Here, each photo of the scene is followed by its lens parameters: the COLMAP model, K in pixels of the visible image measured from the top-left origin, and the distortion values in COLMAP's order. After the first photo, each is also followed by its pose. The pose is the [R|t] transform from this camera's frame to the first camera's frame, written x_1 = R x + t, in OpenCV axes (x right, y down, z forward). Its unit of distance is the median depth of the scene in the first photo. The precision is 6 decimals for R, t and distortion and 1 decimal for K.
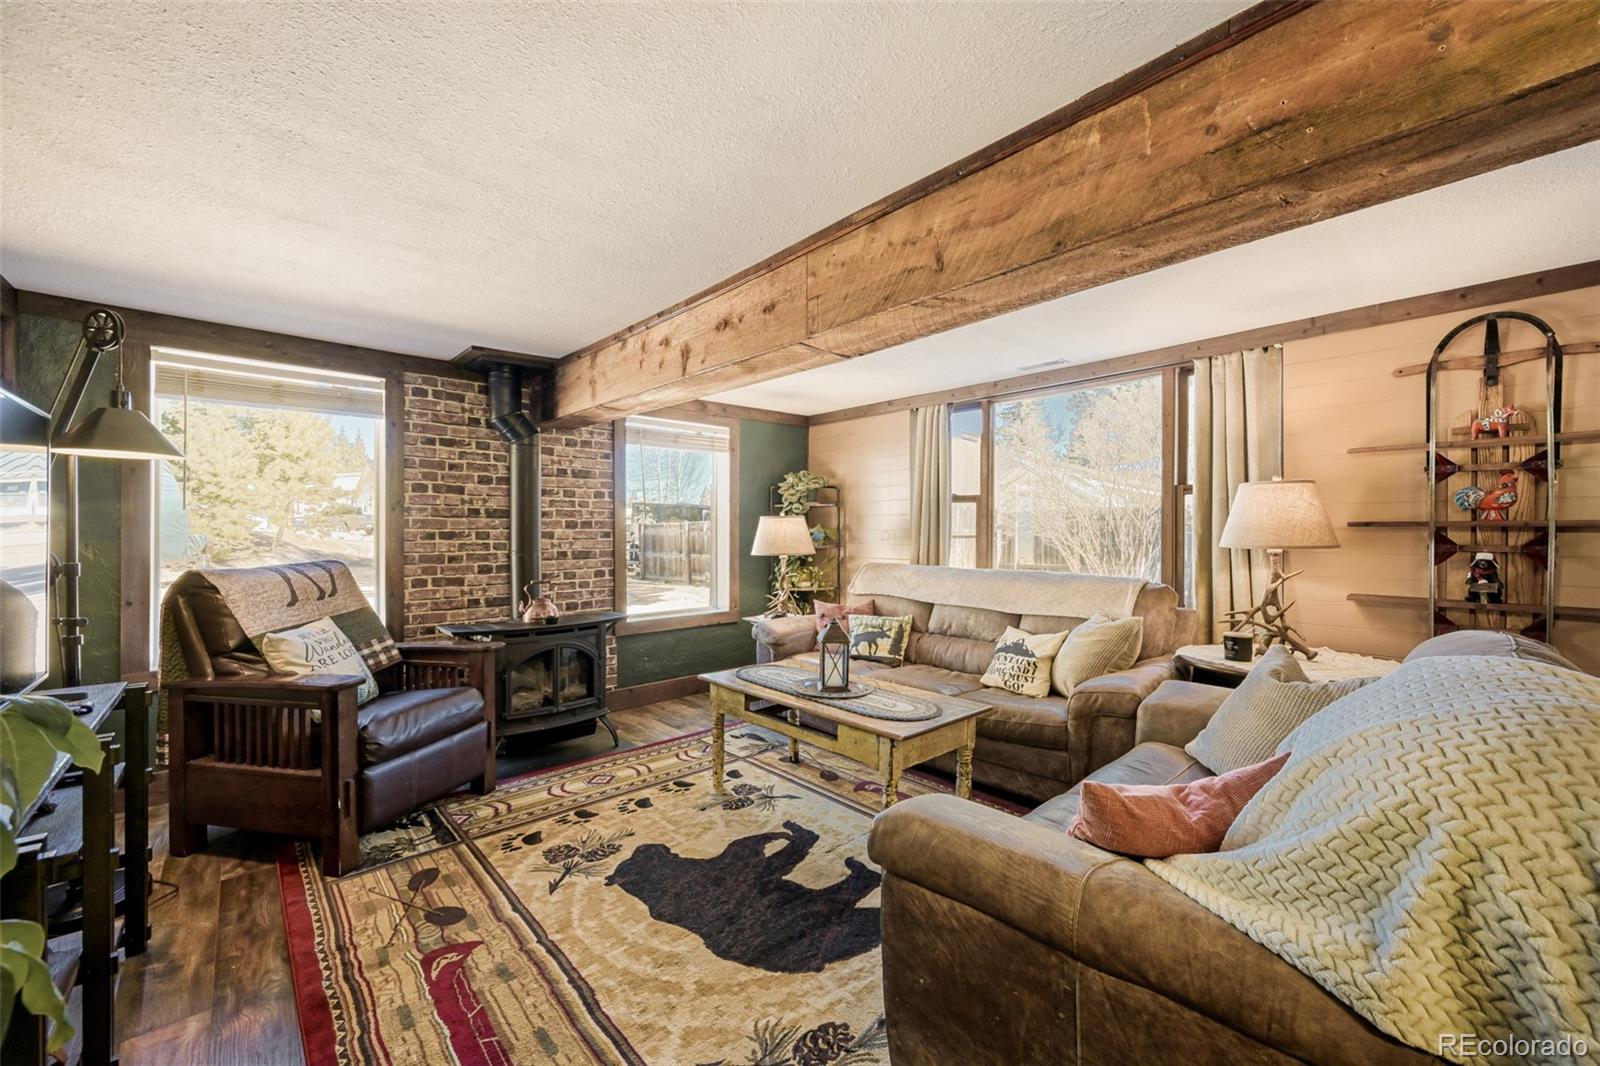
lens RADIAL K [[627.0, 0, 800.0], [0, 627.0, 533.0], [0, 0, 1]] dist [-0.000533, -0.000039]
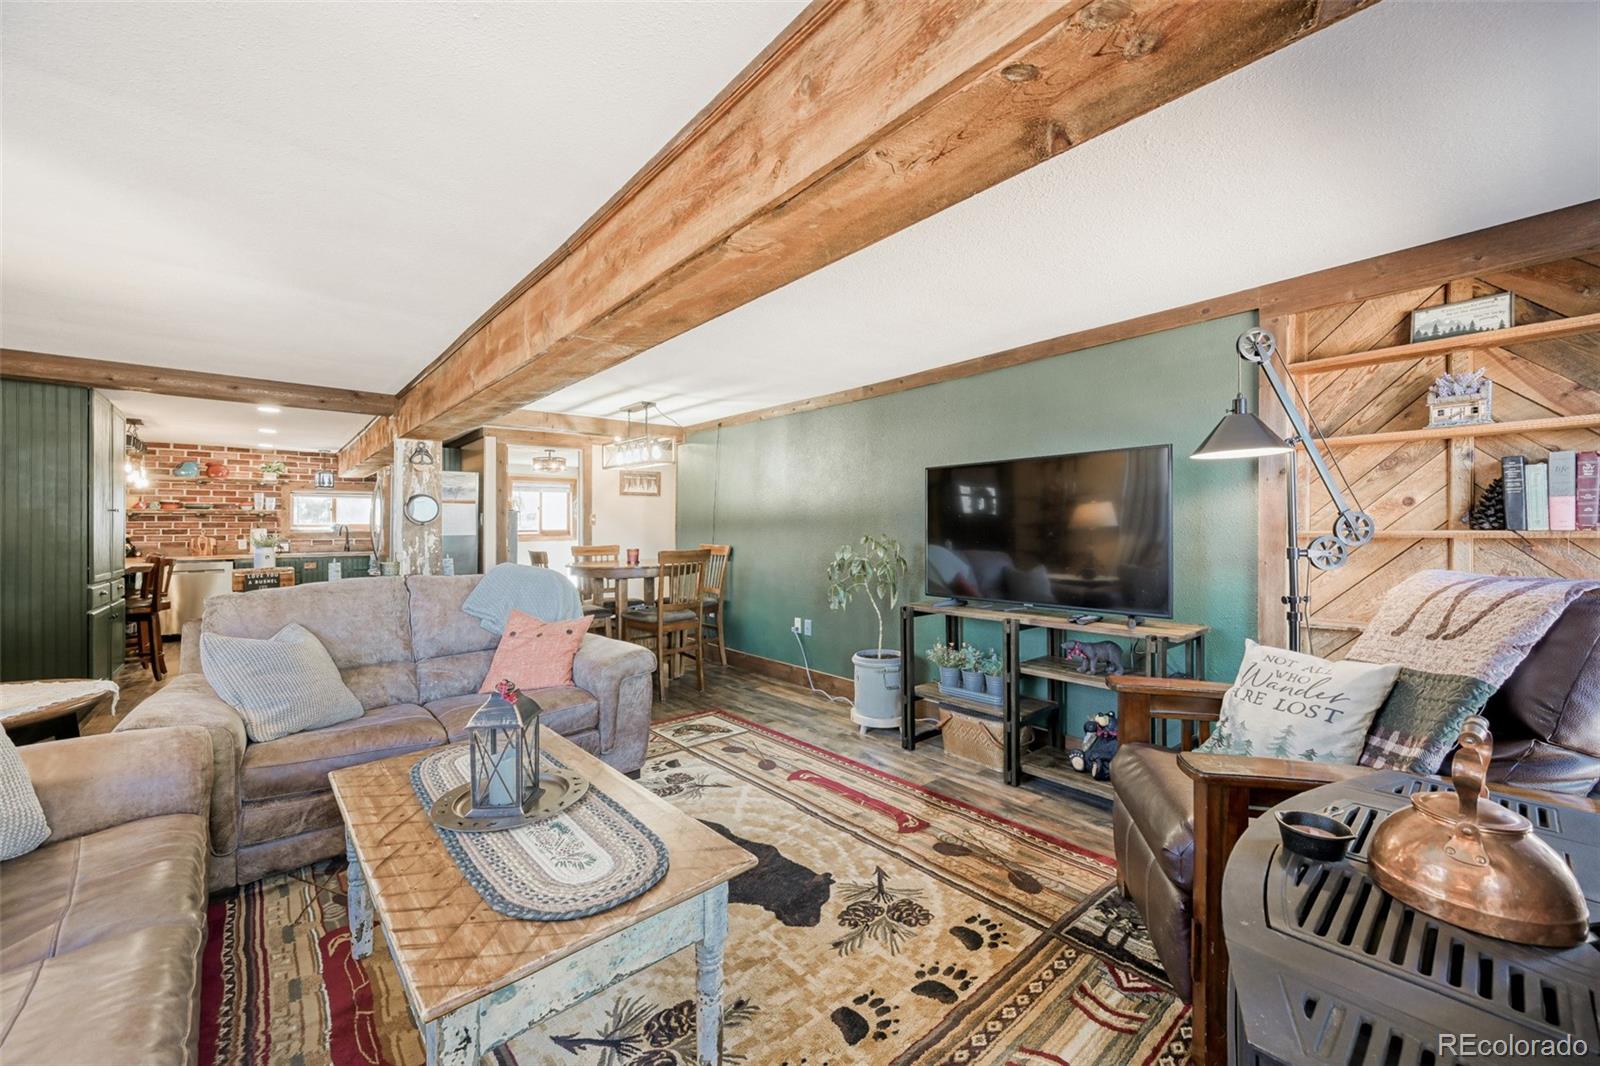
lens RADIAL K [[627.0, 0, 800.0], [0, 627.0, 533.0], [0, 0, 1]] dist [-0.000533, -0.000039]
pose [[-0.999817, 0.005171, 0.018421, -0.231847], [0.005401, 0.999908, 0.012416, 0.004057], [-0.018355, 0.012514, -0.999753, 1.632436]]
